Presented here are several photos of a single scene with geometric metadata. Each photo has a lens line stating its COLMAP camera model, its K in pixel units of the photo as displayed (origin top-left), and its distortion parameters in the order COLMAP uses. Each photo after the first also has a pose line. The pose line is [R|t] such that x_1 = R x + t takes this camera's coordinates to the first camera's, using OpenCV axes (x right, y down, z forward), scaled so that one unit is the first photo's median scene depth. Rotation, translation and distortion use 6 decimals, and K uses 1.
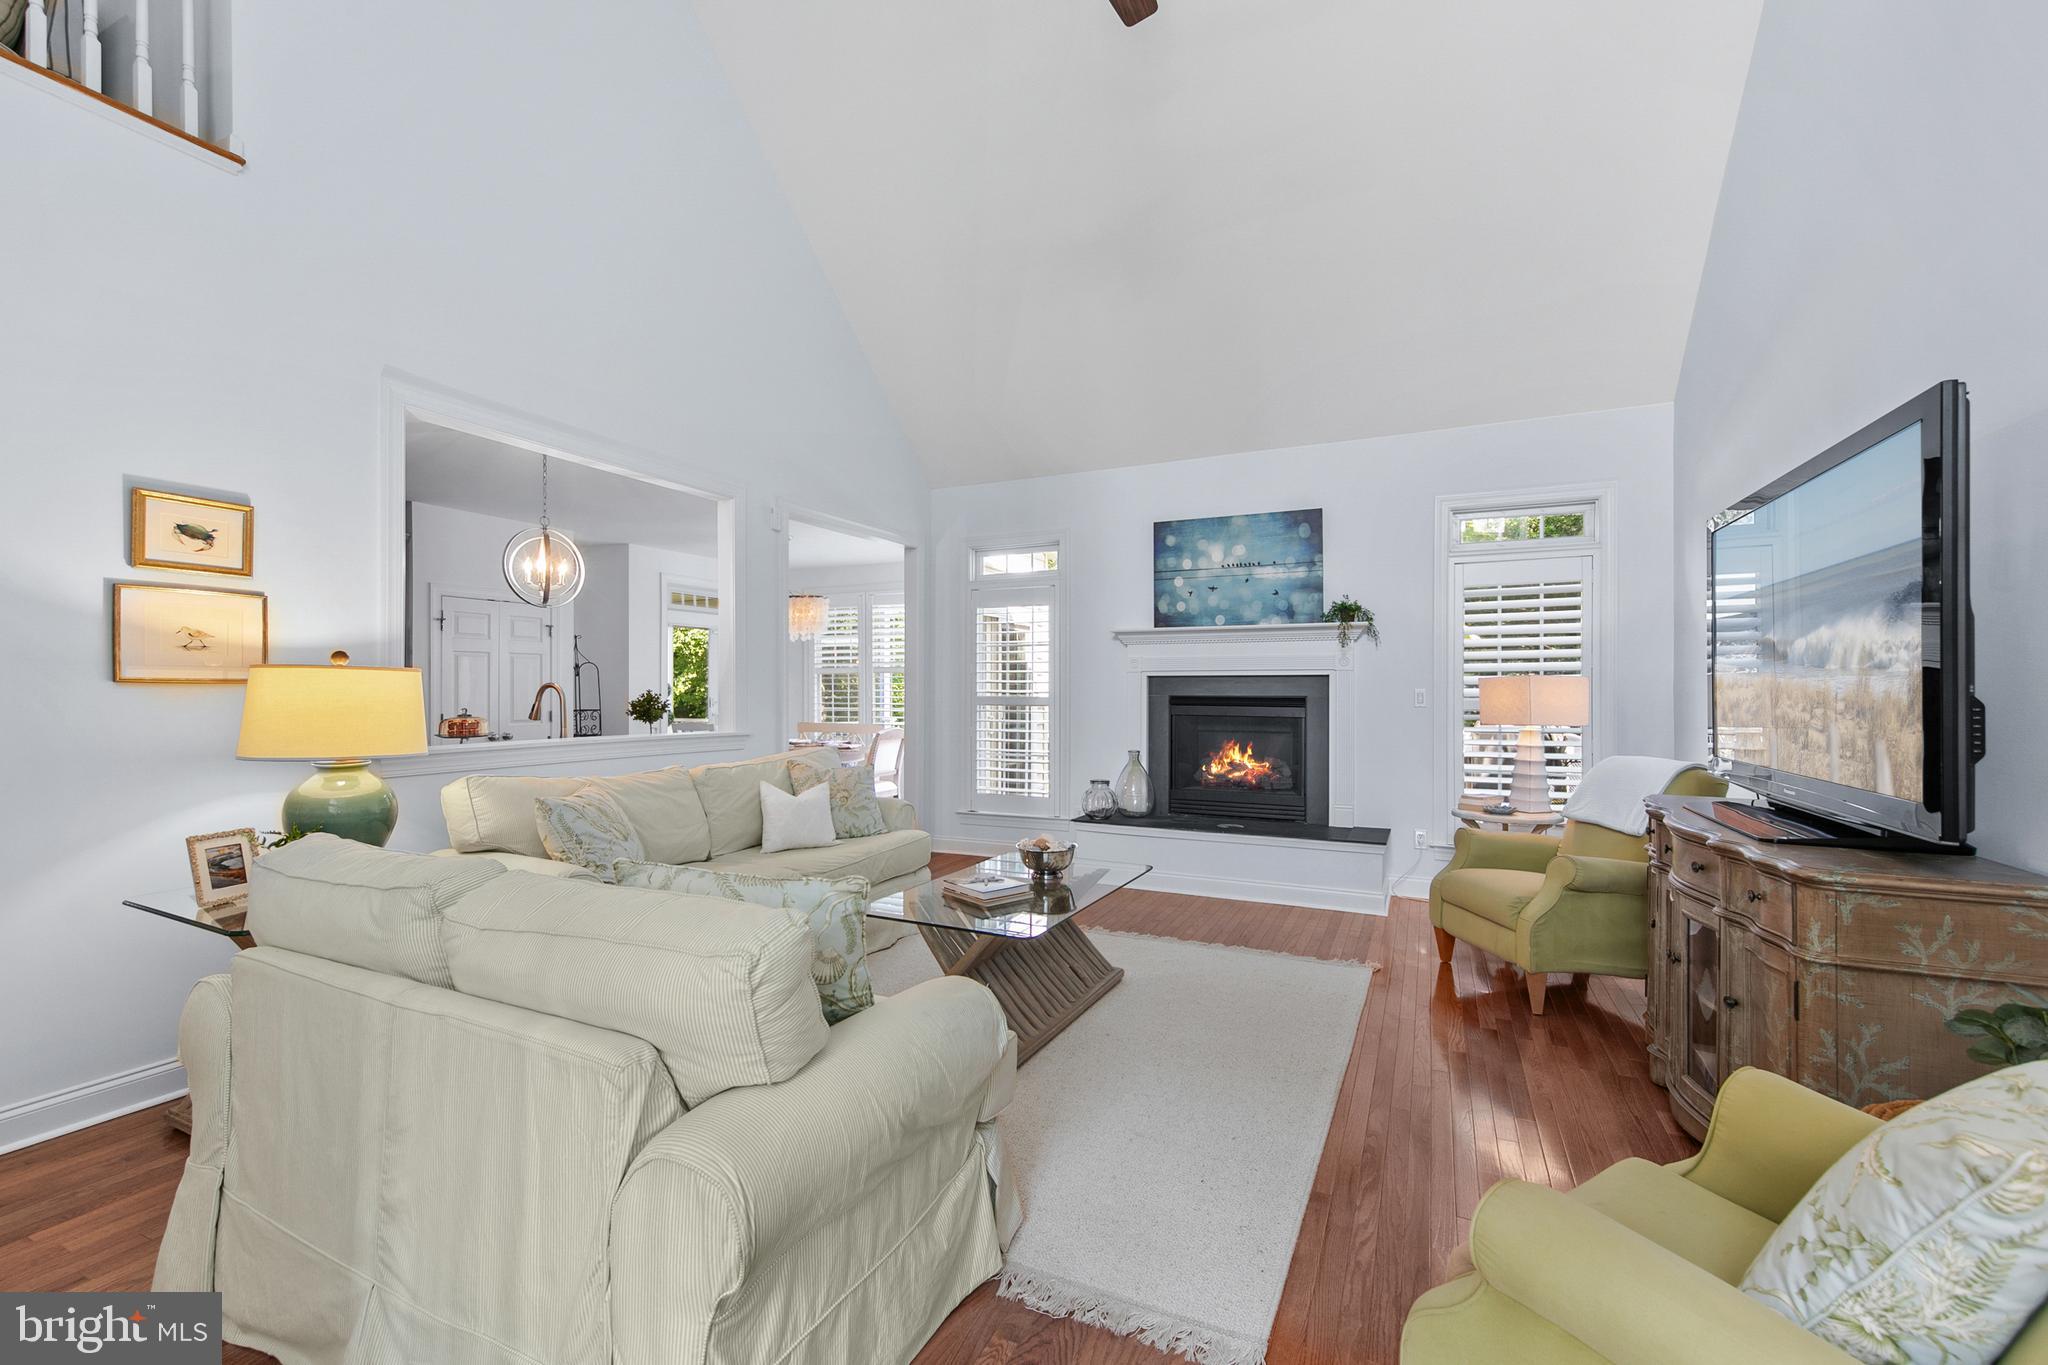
lens RADIAL K [[840.6, 0, 1016.4], [0, 840.6, 689.5], [0, 0, 1]] dist [0.004292, 0.000257]
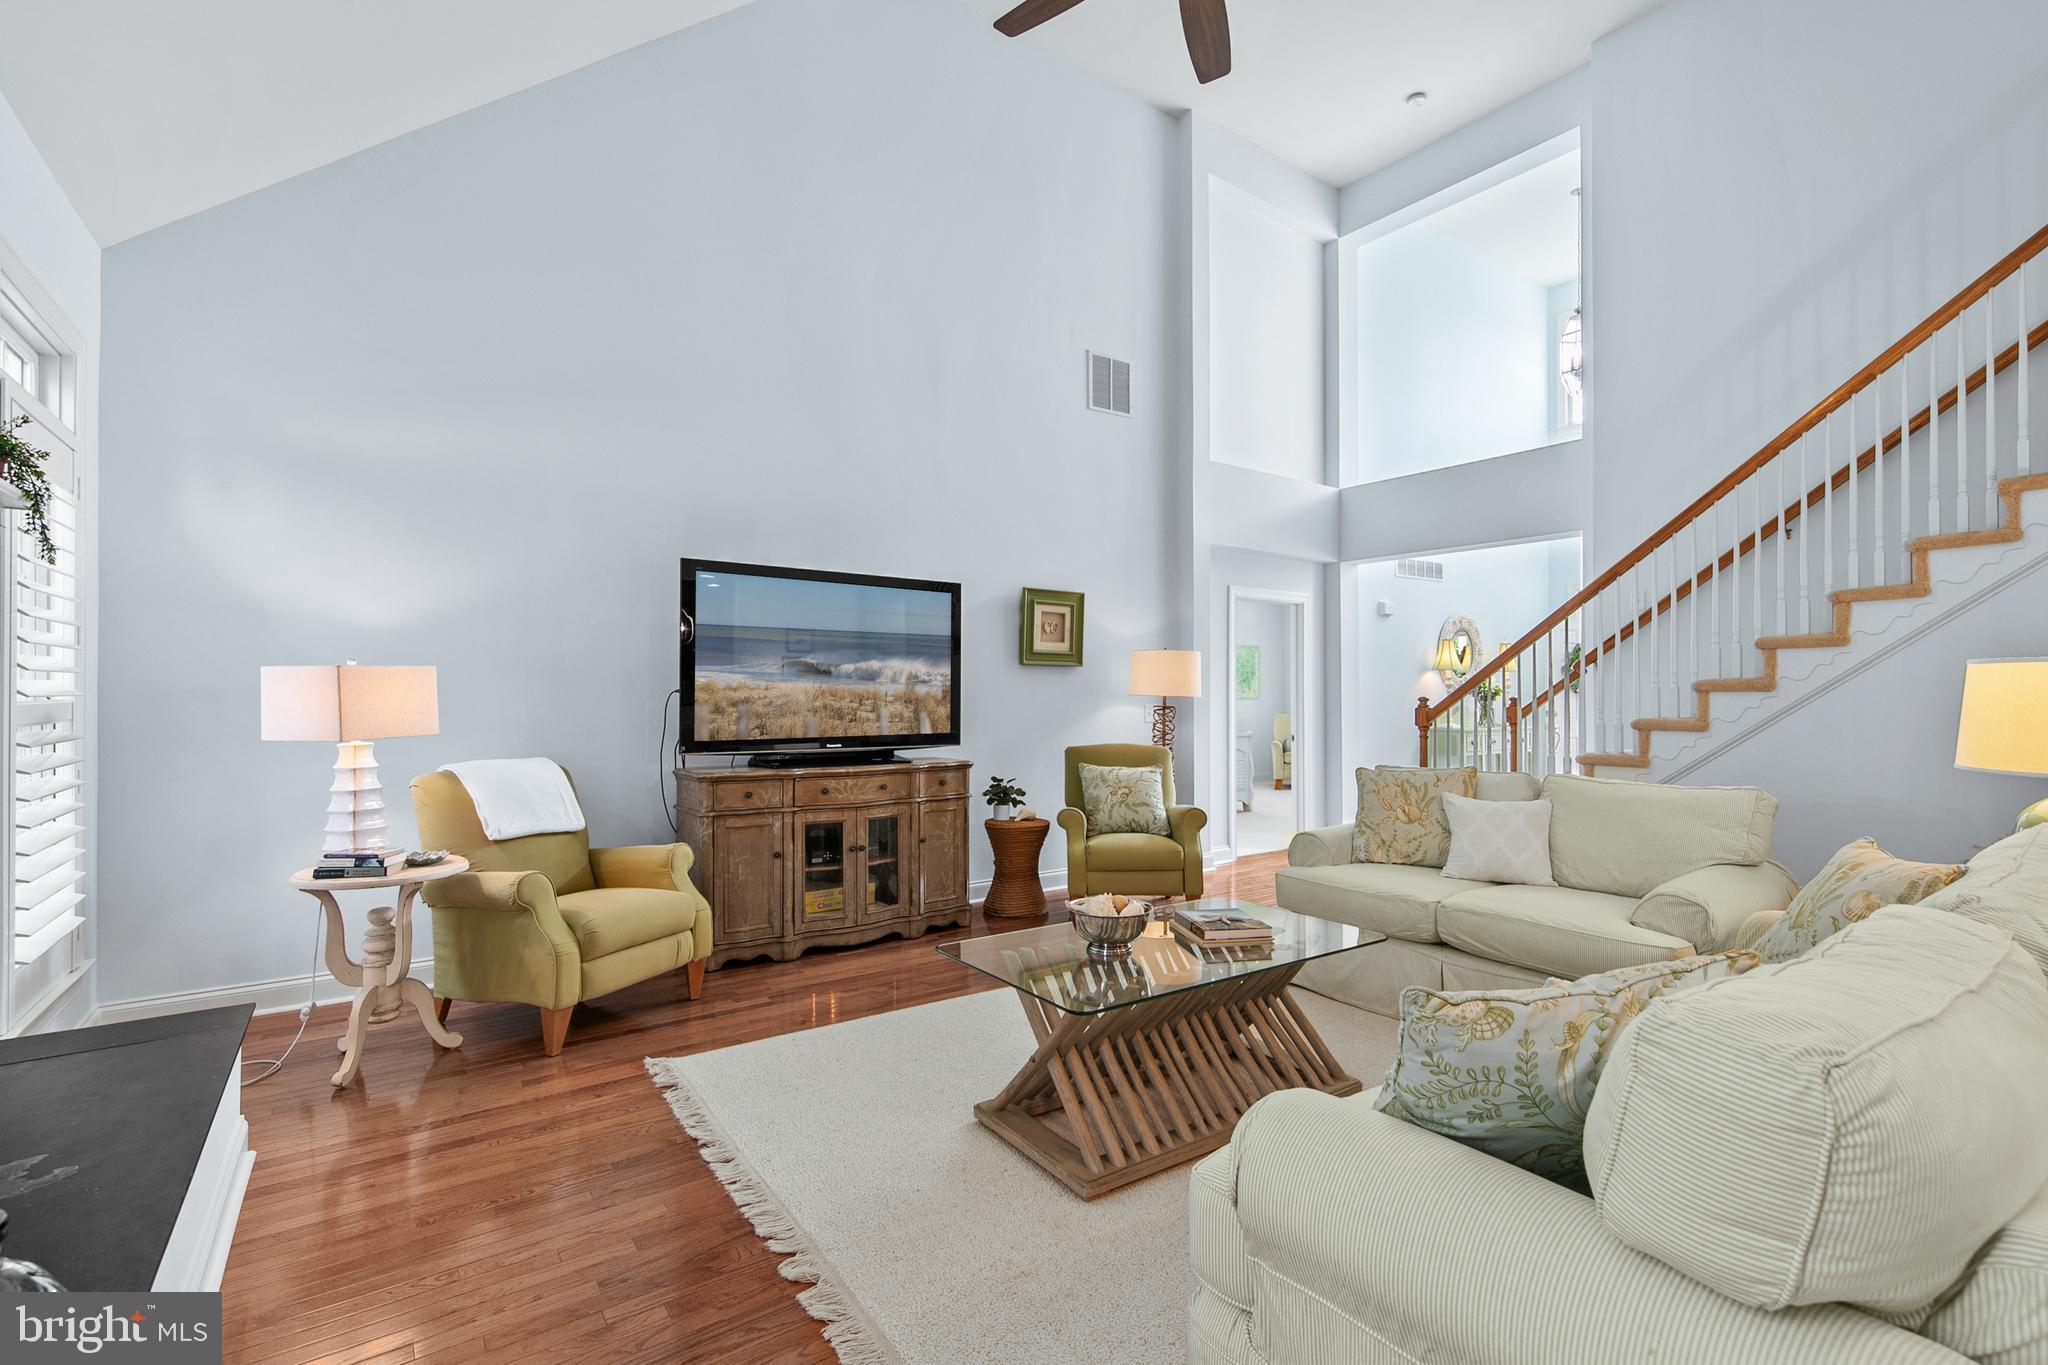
lens RADIAL K [[913.2, 0, 1020.9], [0, 913.2, 699.7], [0, 0, 1]] dist [-0.003234, -0.000199]
pose [[-0.877753, 0.011761, 0.478969, -0.166291], [0.010979, 0.999930, -0.004431, 0.013281], [-0.478988, 0.001369, -0.877820, 1.066880]]
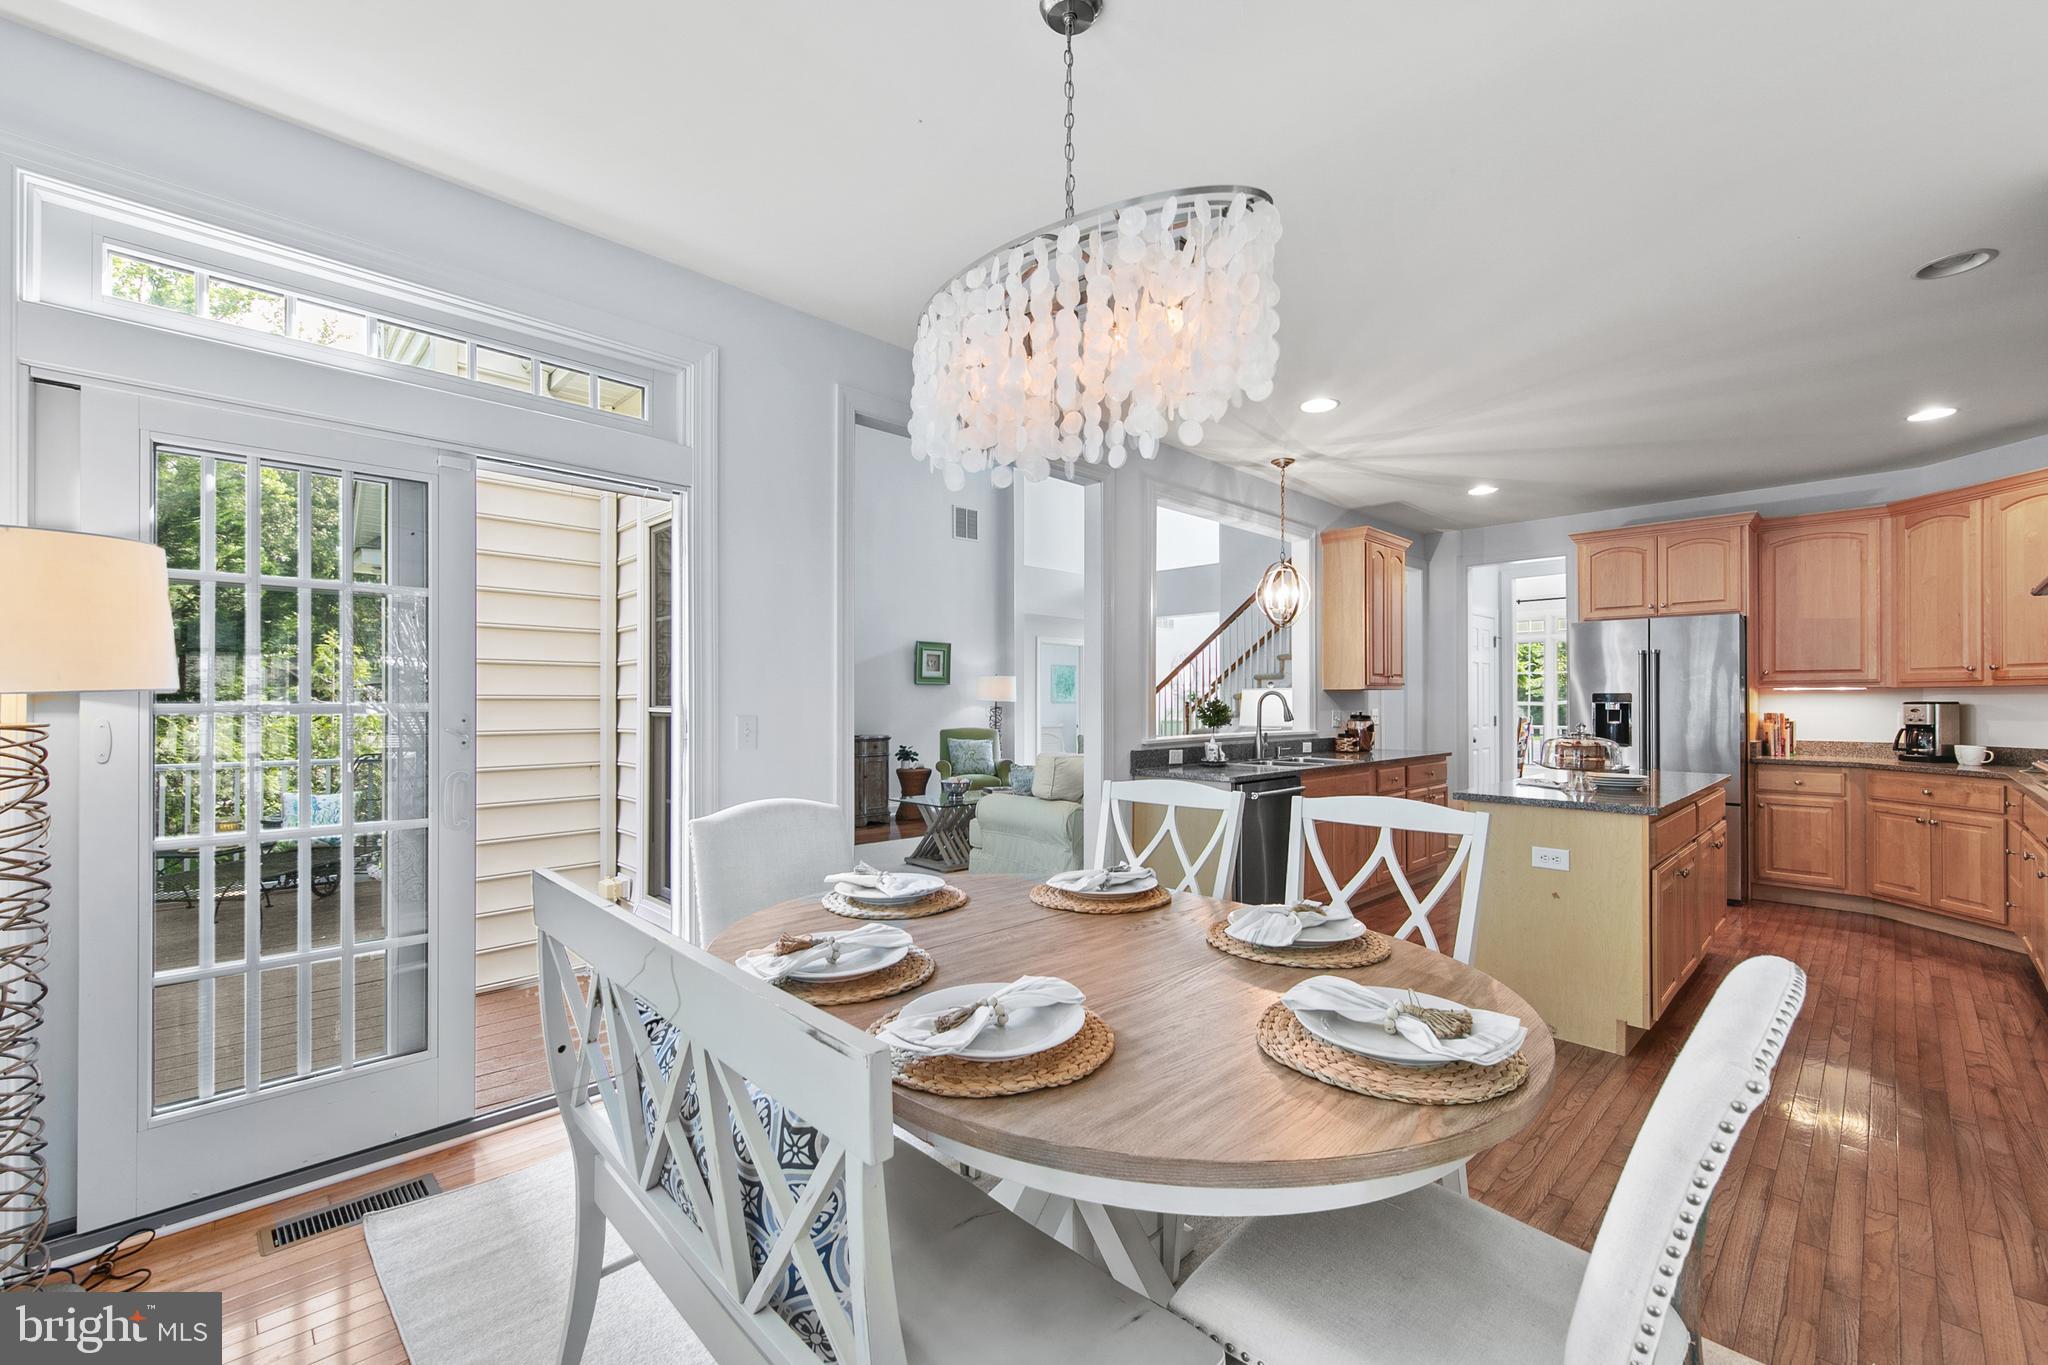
lens RADIAL K [[840.6, 0, 1031.5], [0, 840.6, 693.9], [0, 0, 1]] dist [0.004292, 0.000257]
pose [[-0.940569, 0.017008, 0.339177, -0.469562], [0.013684, 0.999832, -0.012188, 0.013458], [-0.339327, -0.006823, -0.940644, 1.679408]]
